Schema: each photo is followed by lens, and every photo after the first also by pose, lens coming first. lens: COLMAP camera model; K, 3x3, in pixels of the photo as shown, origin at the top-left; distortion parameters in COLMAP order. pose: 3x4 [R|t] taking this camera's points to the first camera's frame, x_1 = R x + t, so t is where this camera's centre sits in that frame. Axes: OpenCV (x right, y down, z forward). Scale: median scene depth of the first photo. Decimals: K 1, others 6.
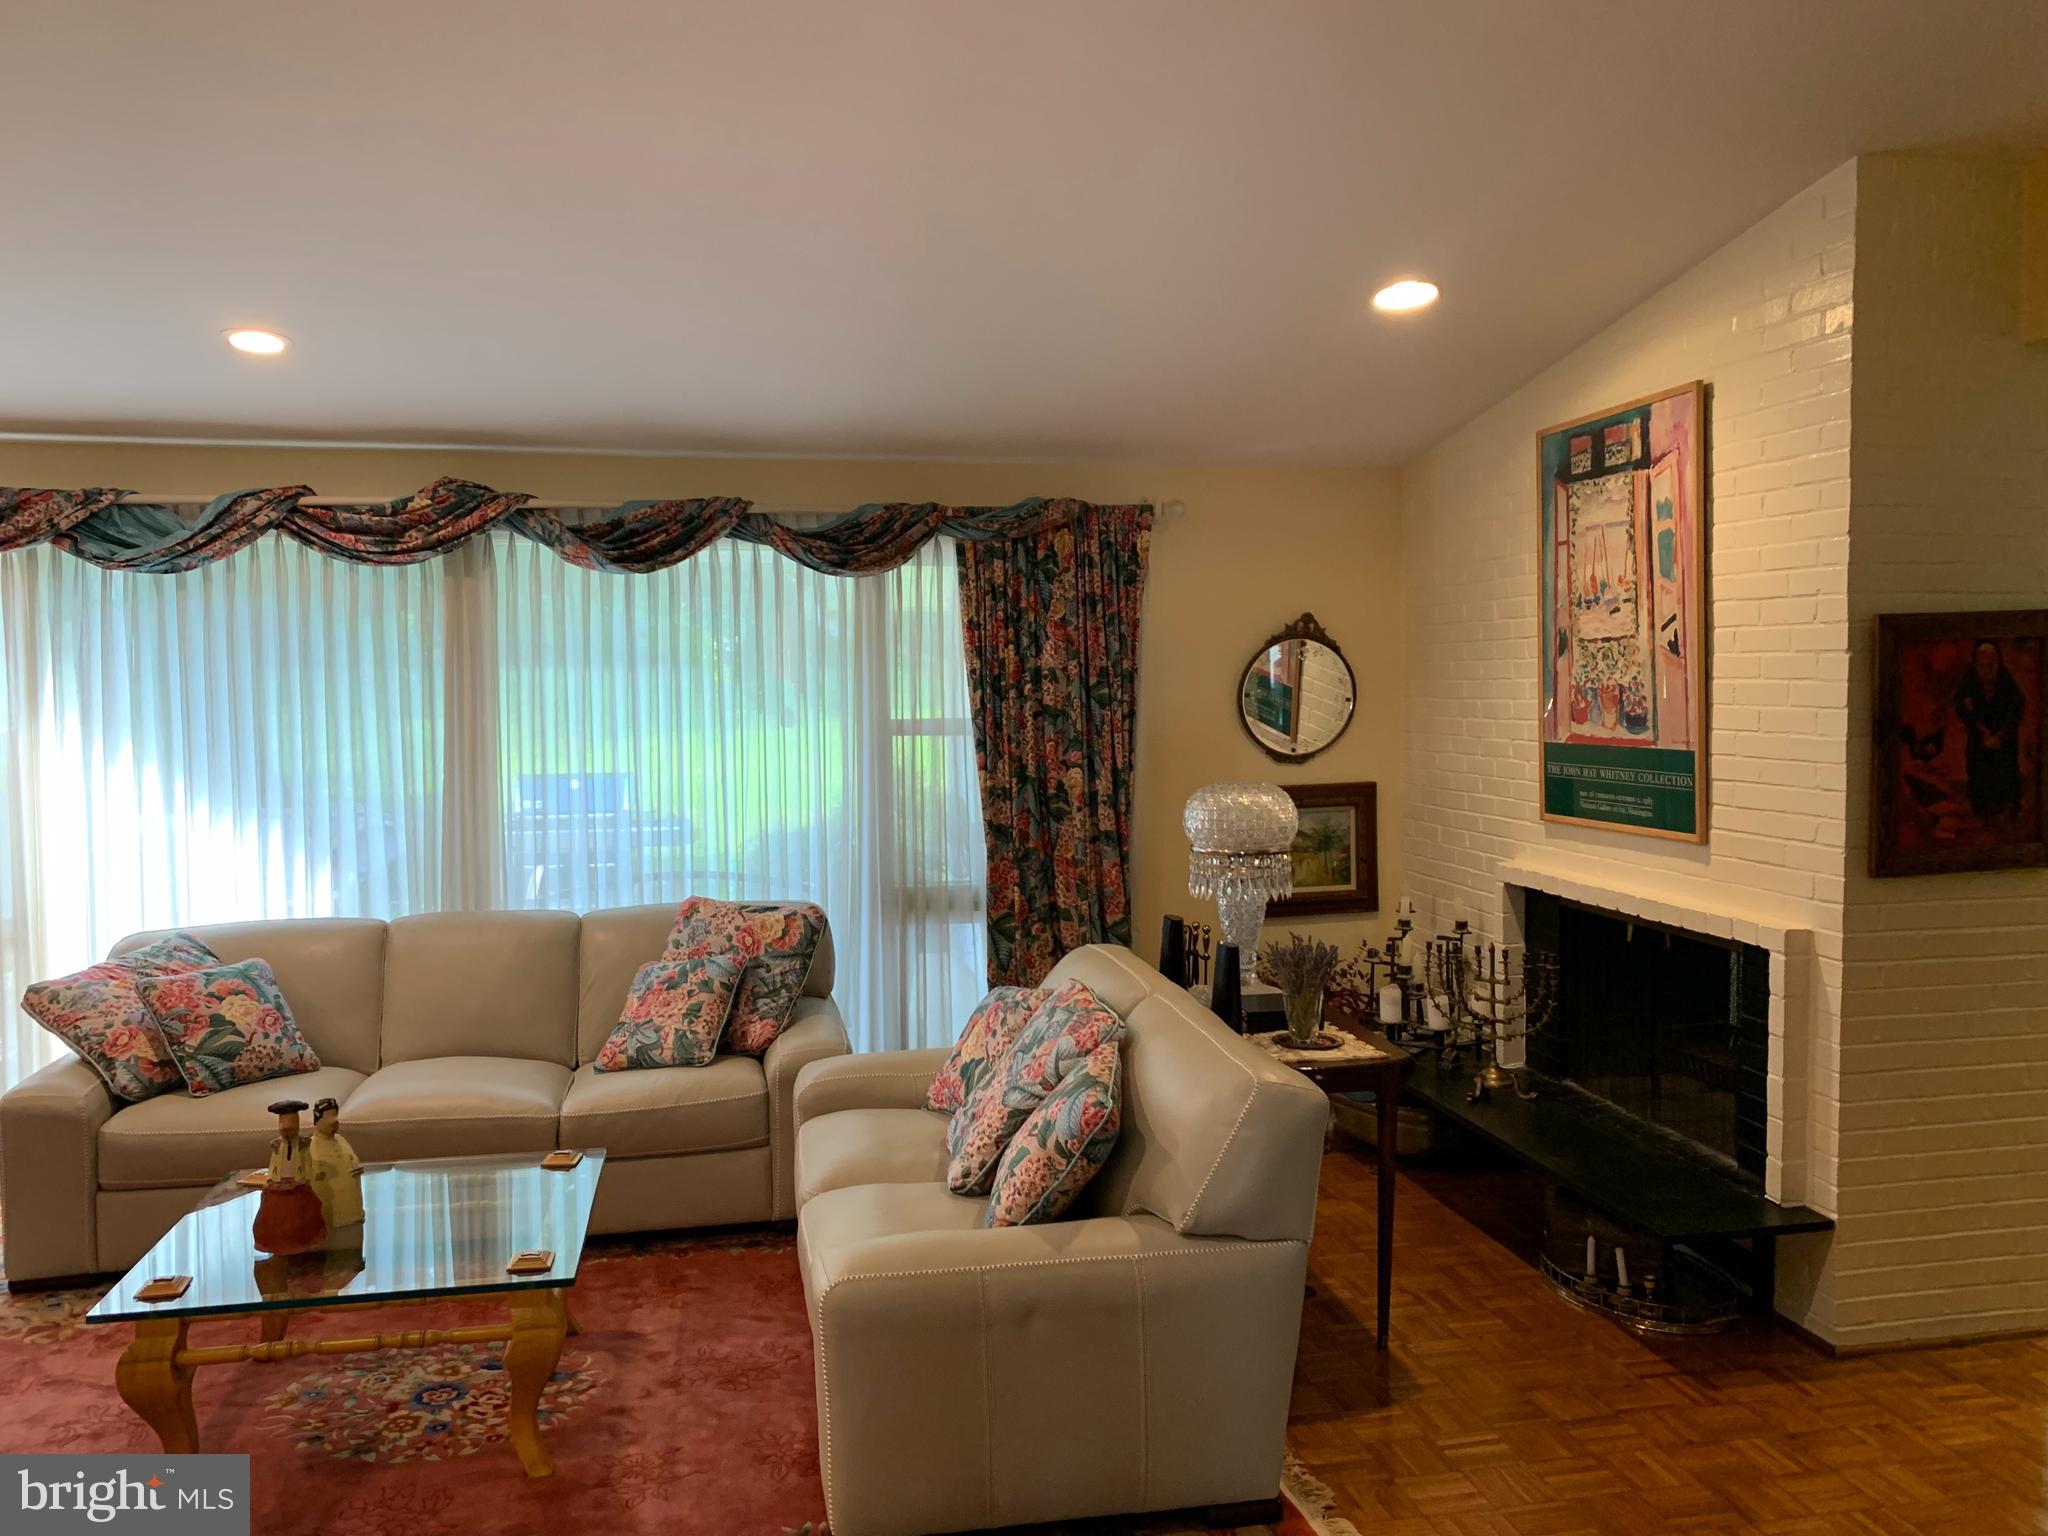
lens RADIAL K [[1578.0, 0, 1025.4], [0, 1578.0, 737.1], [0, 0, 1]] dist [0.032124, -0.027151]
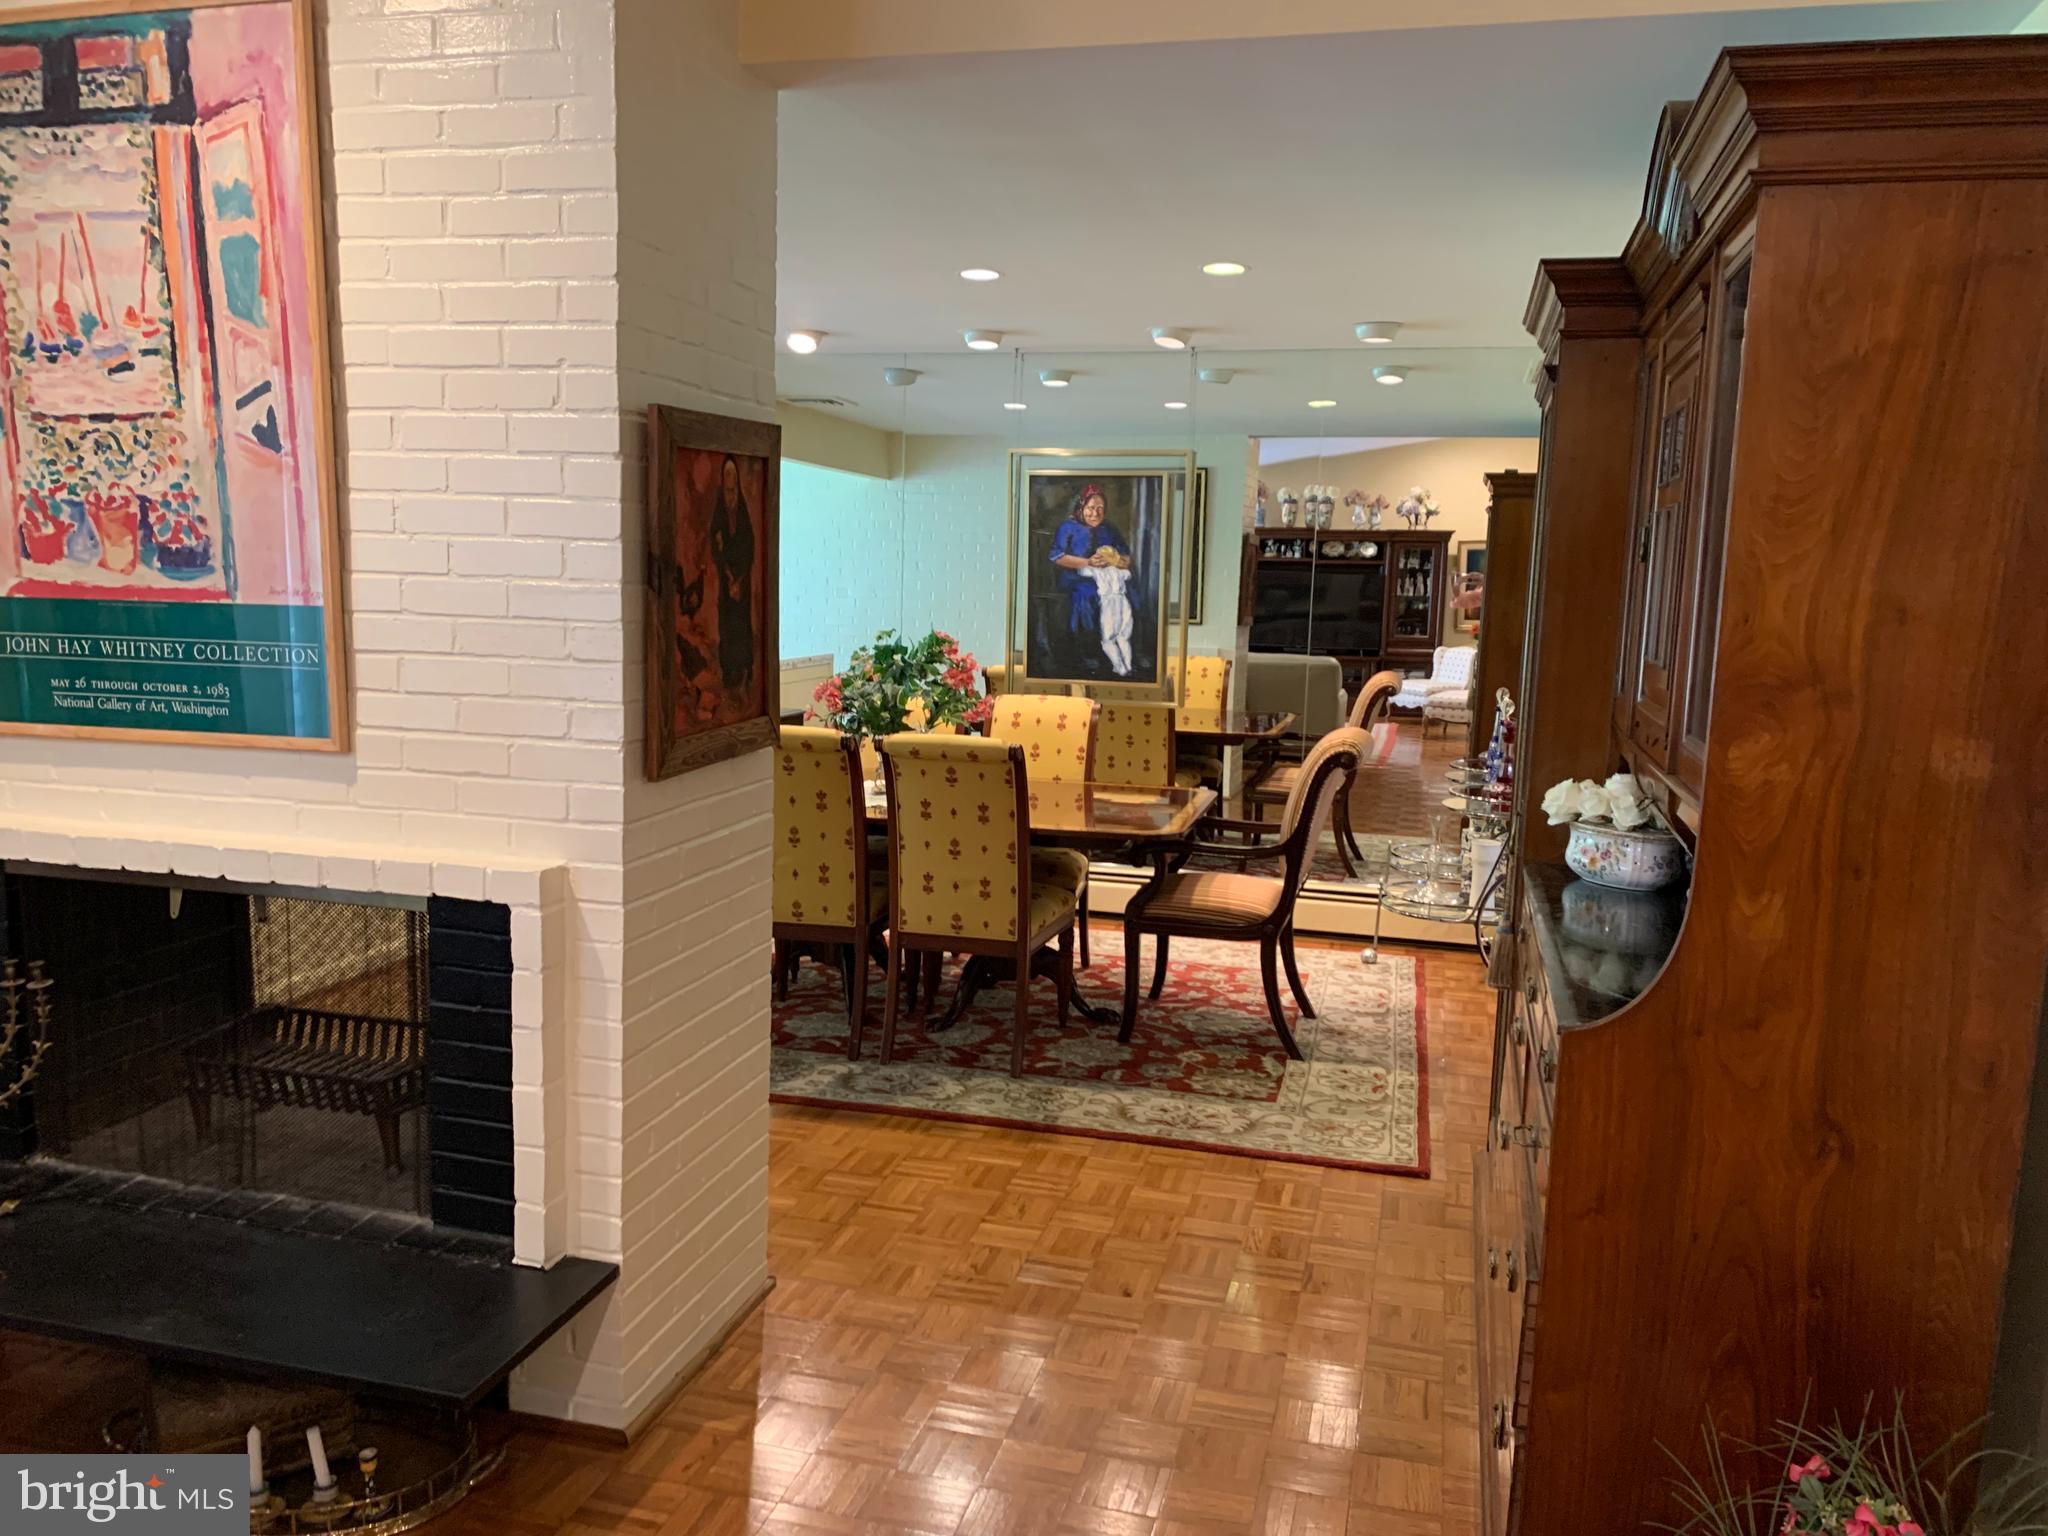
lens RADIAL K [[1578.0, 0, 1029.5], [0, 1578.0, 766.8], [0, 0, 1]] dist [0.032124, -0.027151]
pose [[0.442381, -0.101144, 0.891105, -0.019389], [0.004605, 0.993863, 0.110522, 0.003526], [-0.896815, -0.044790, 0.440132, 0.458056]]
